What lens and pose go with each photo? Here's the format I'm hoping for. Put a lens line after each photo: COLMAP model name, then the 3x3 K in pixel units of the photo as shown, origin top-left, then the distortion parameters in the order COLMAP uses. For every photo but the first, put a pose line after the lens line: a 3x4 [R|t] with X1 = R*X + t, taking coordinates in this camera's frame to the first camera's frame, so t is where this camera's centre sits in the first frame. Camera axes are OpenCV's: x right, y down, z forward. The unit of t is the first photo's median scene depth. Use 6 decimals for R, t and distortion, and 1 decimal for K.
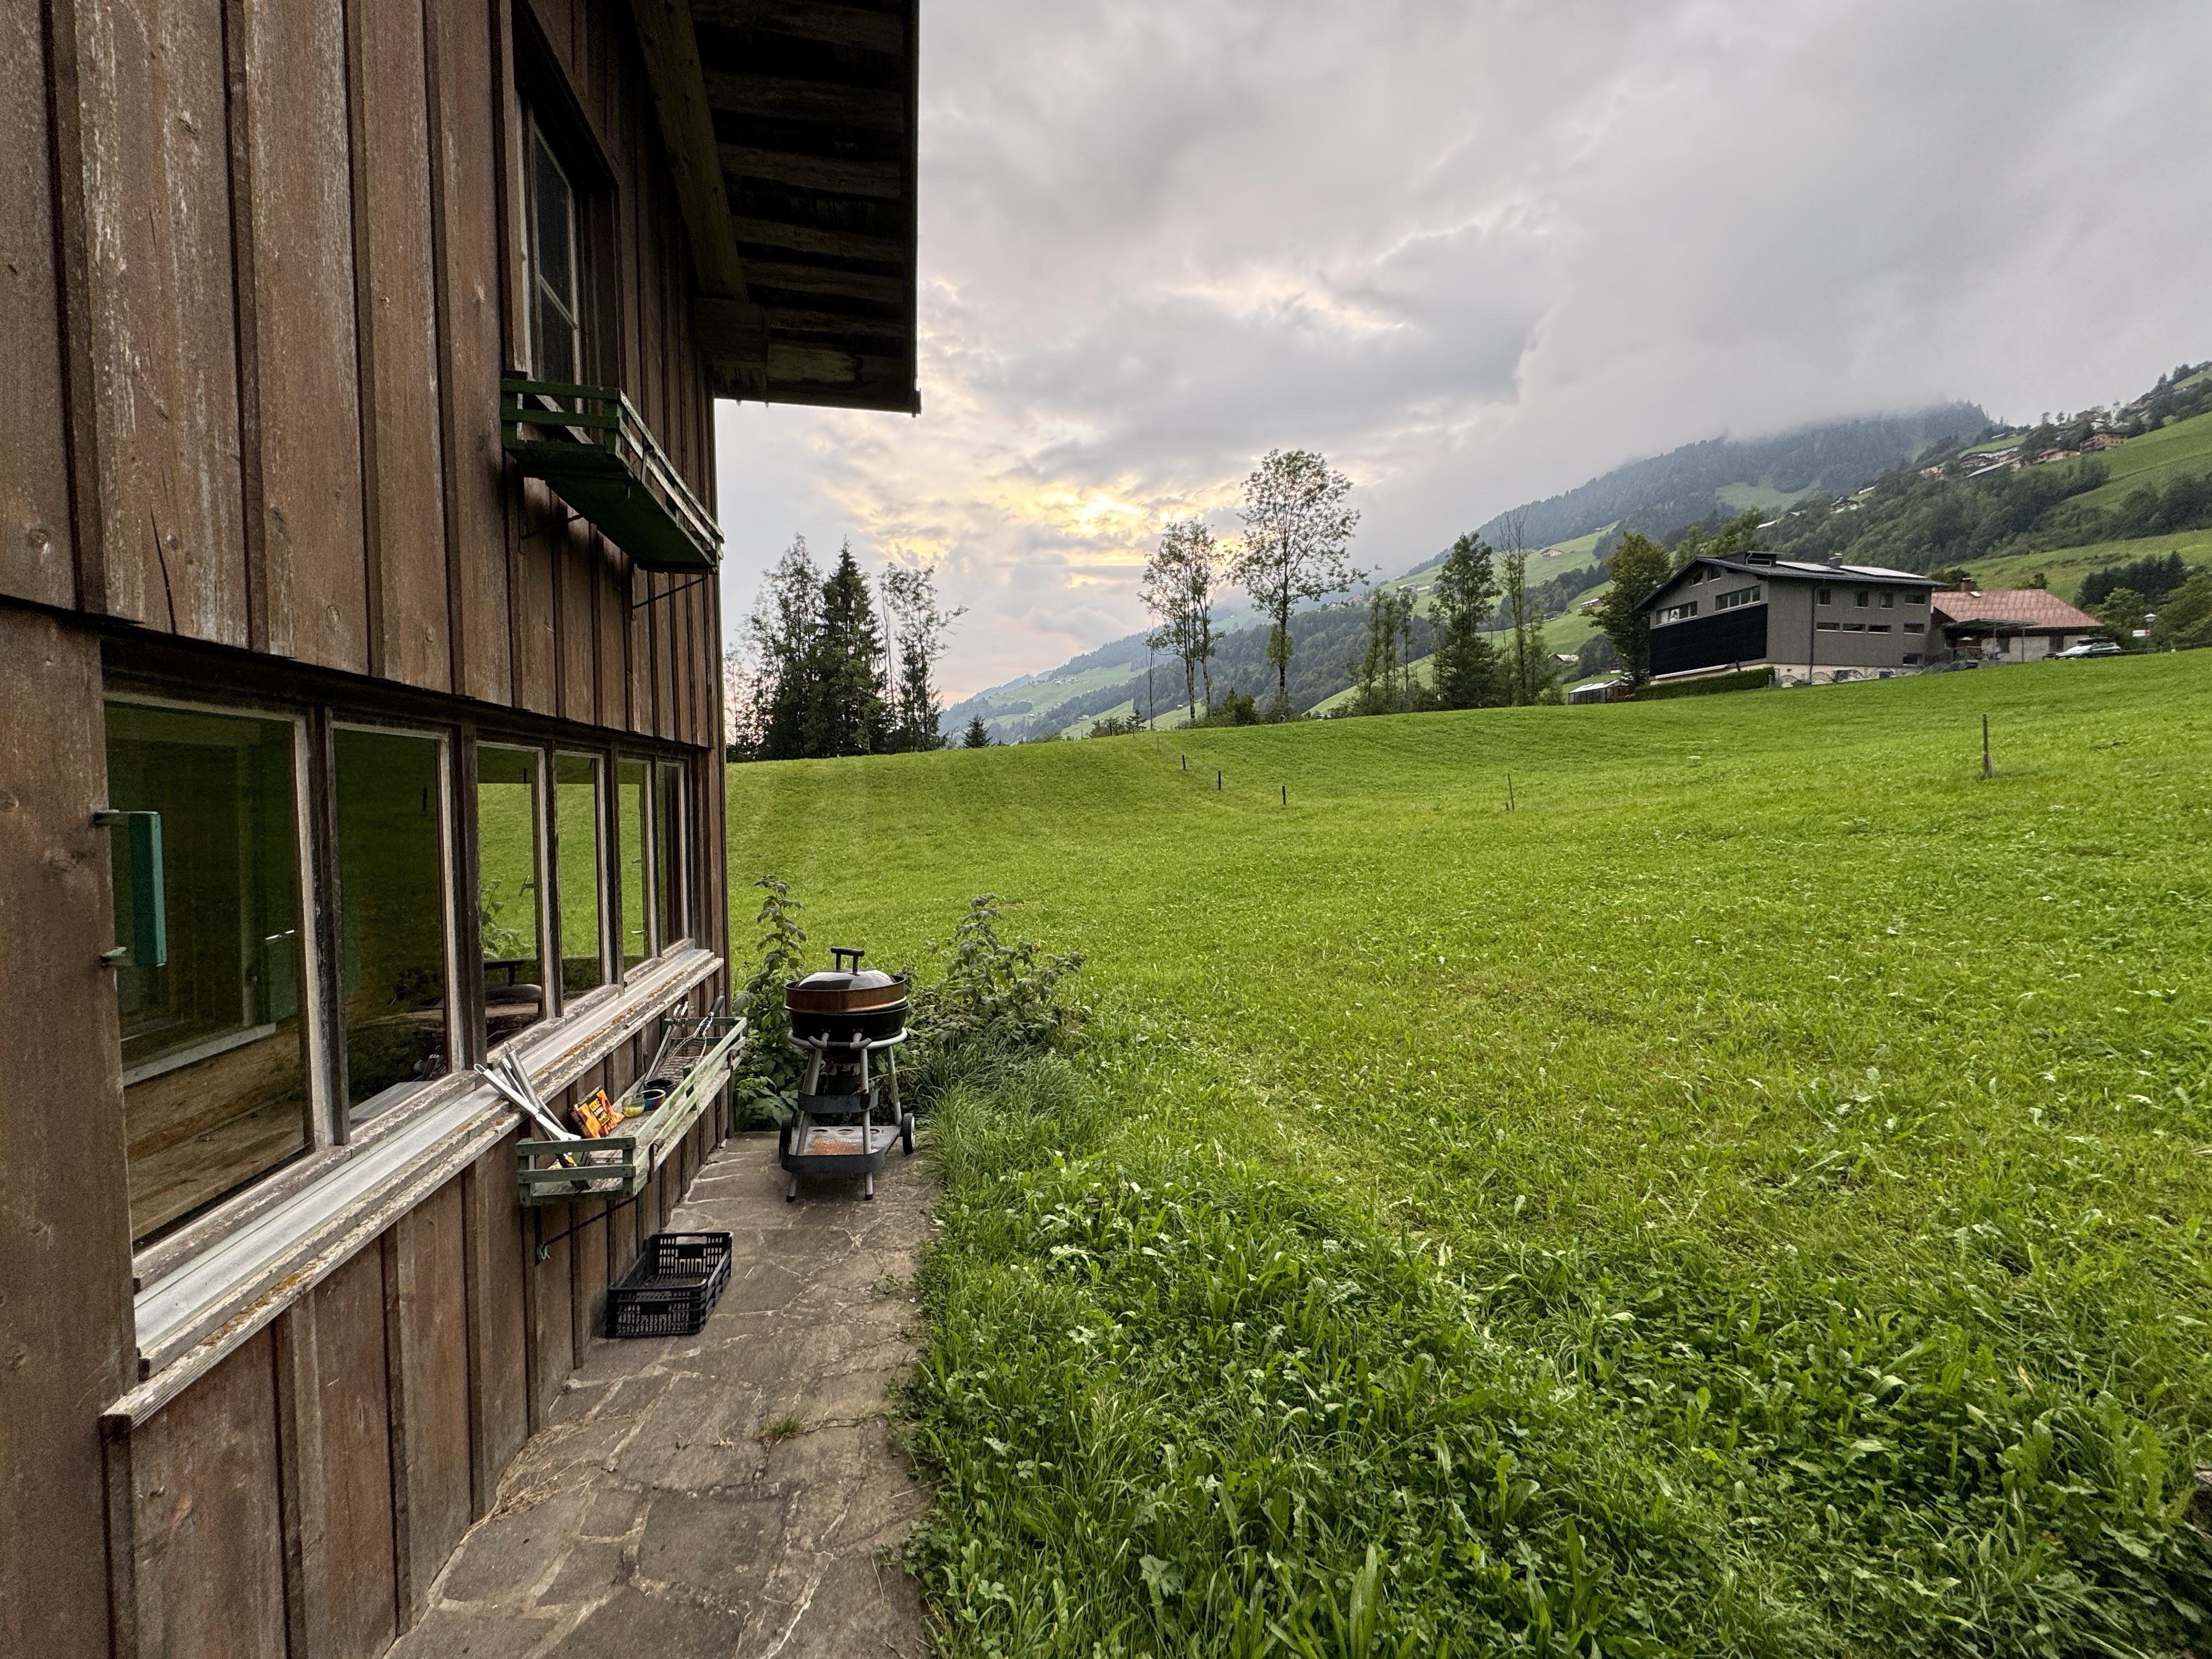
lens RADIAL K [[888.8, 0, 1106.0], [0, 888.8, 829.5], [0, 0, 1]] dist [-0.005257, 0.001025]
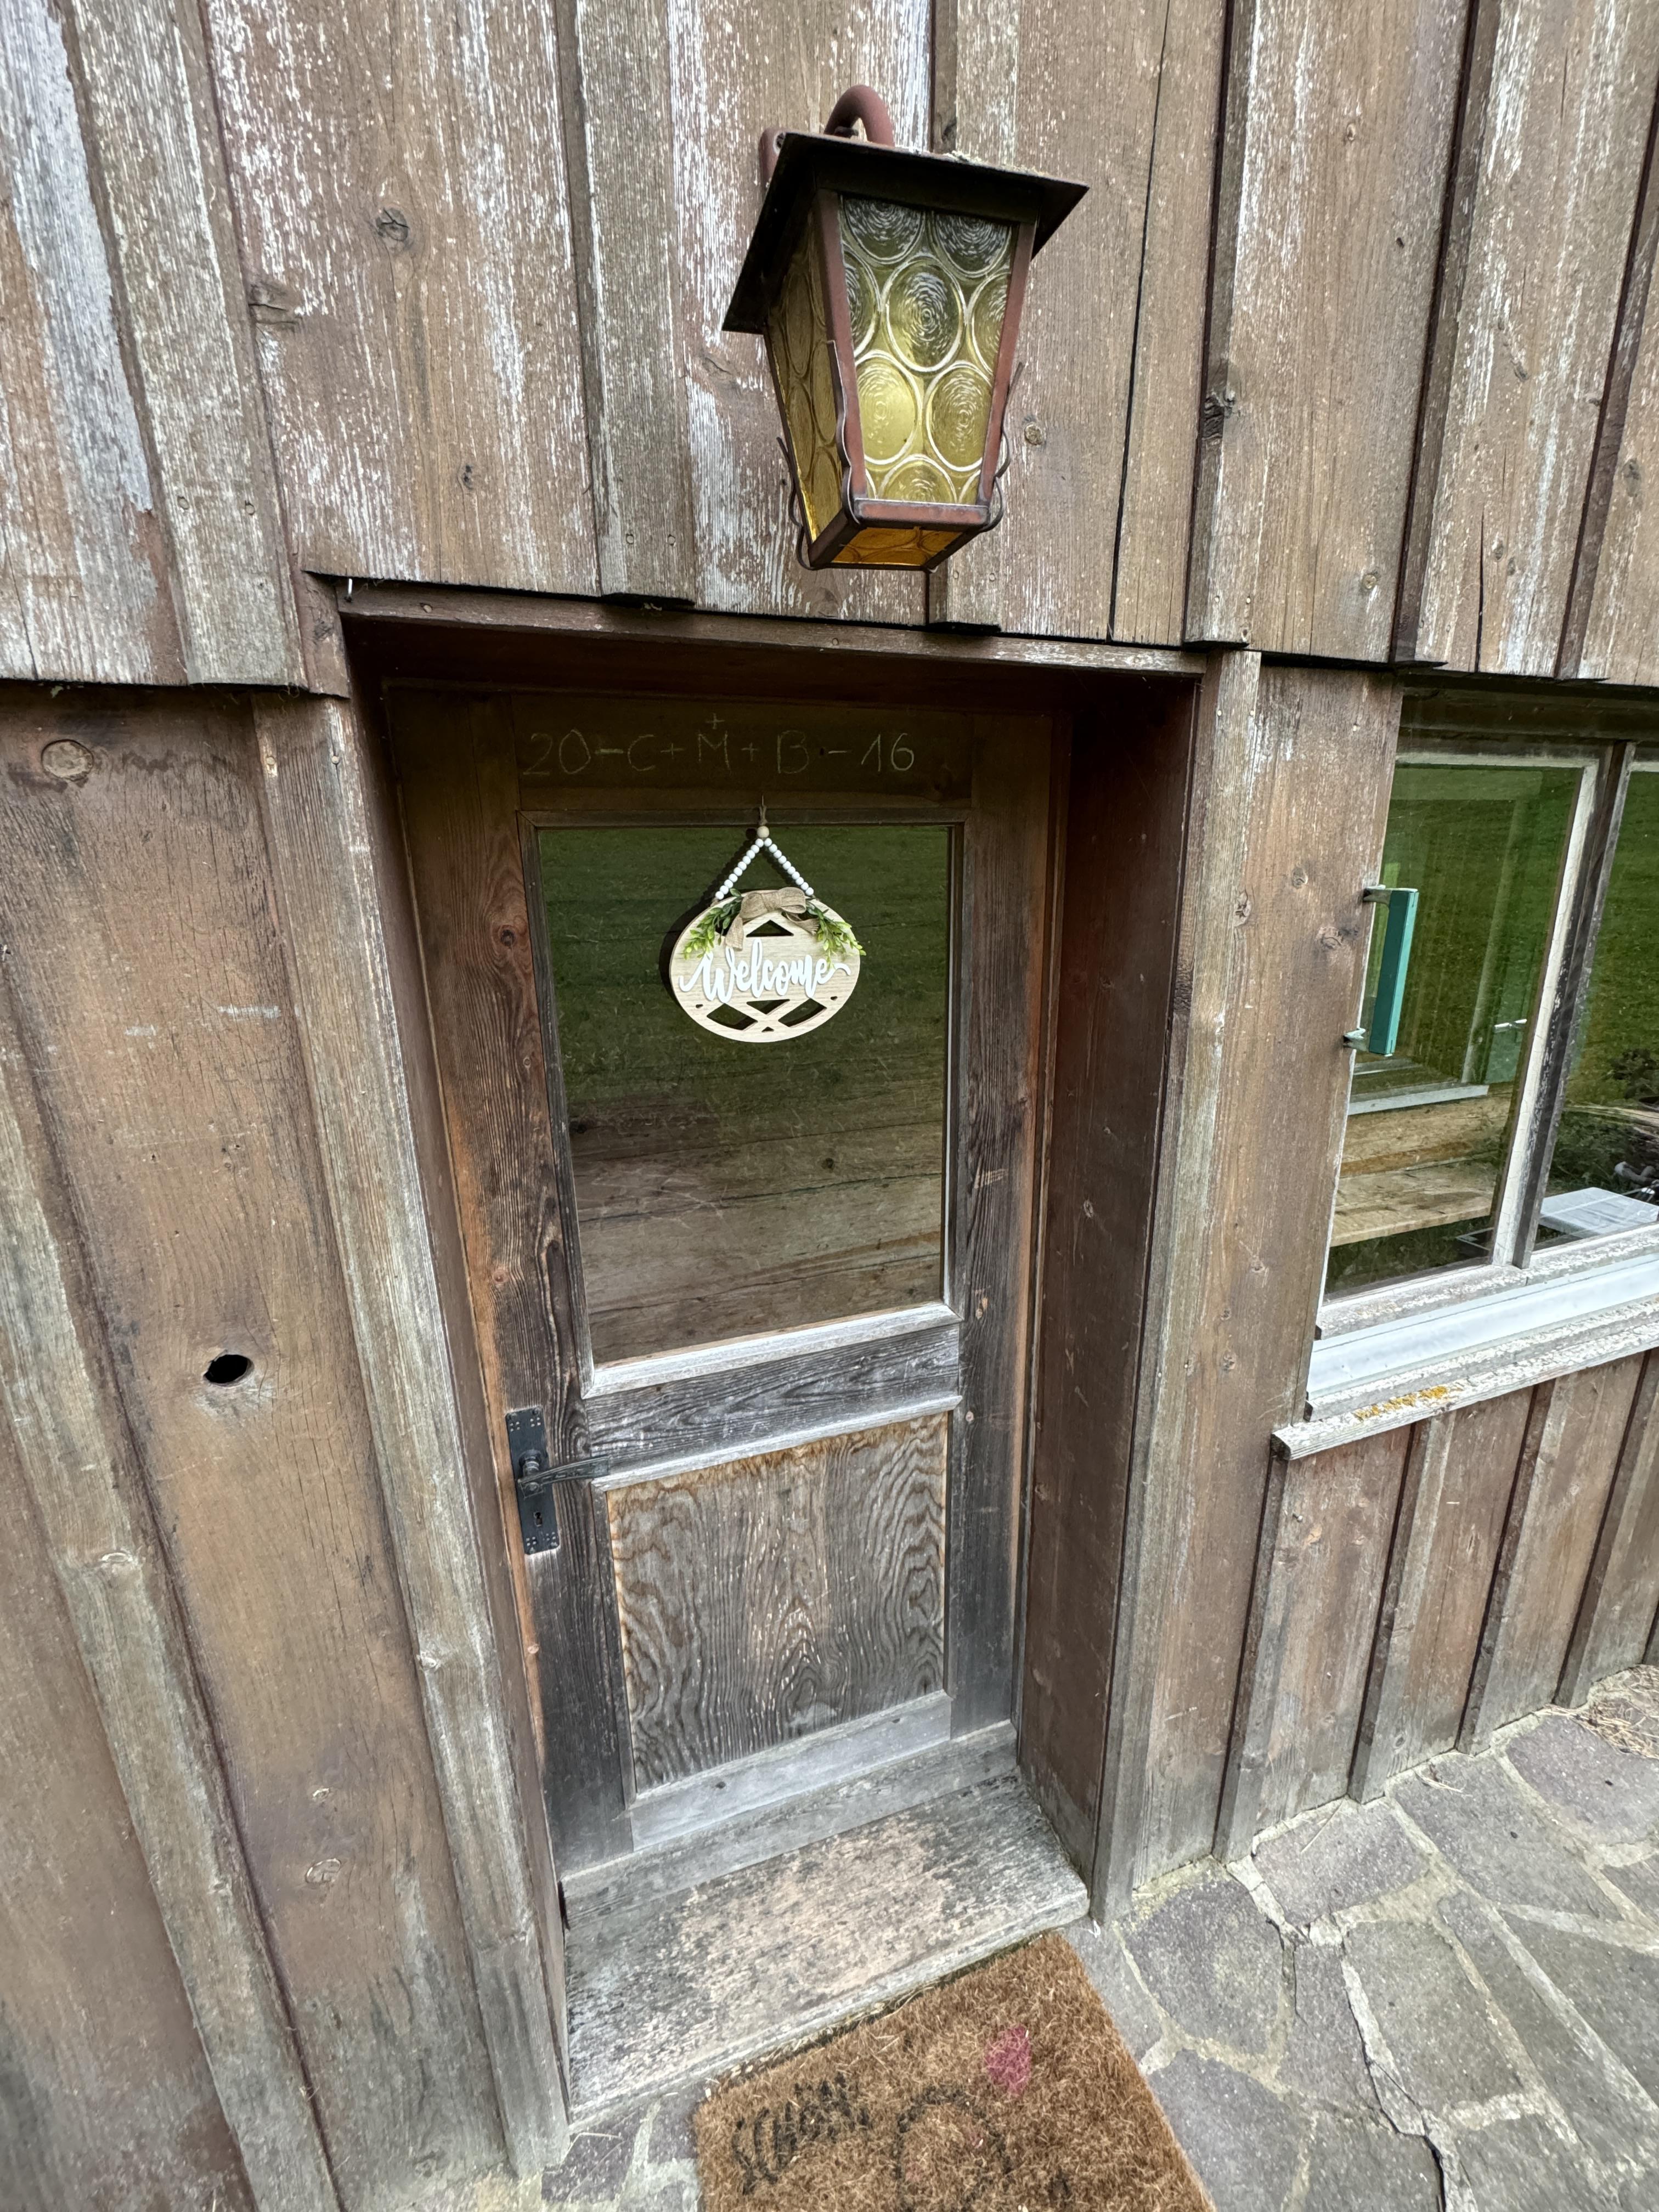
lens RADIAL K [[888.8, 0, 829.5], [0, 888.8, 1106.0], [0, 0, 1]] dist [-0.005257, 0.001025]
pose [[0.161325, 0.265398, -0.950546, -0.212249], [-0.020010, 0.963844, 0.265715, -0.029458], [0.986698, -0.023846, 0.160803, 0.218232]]
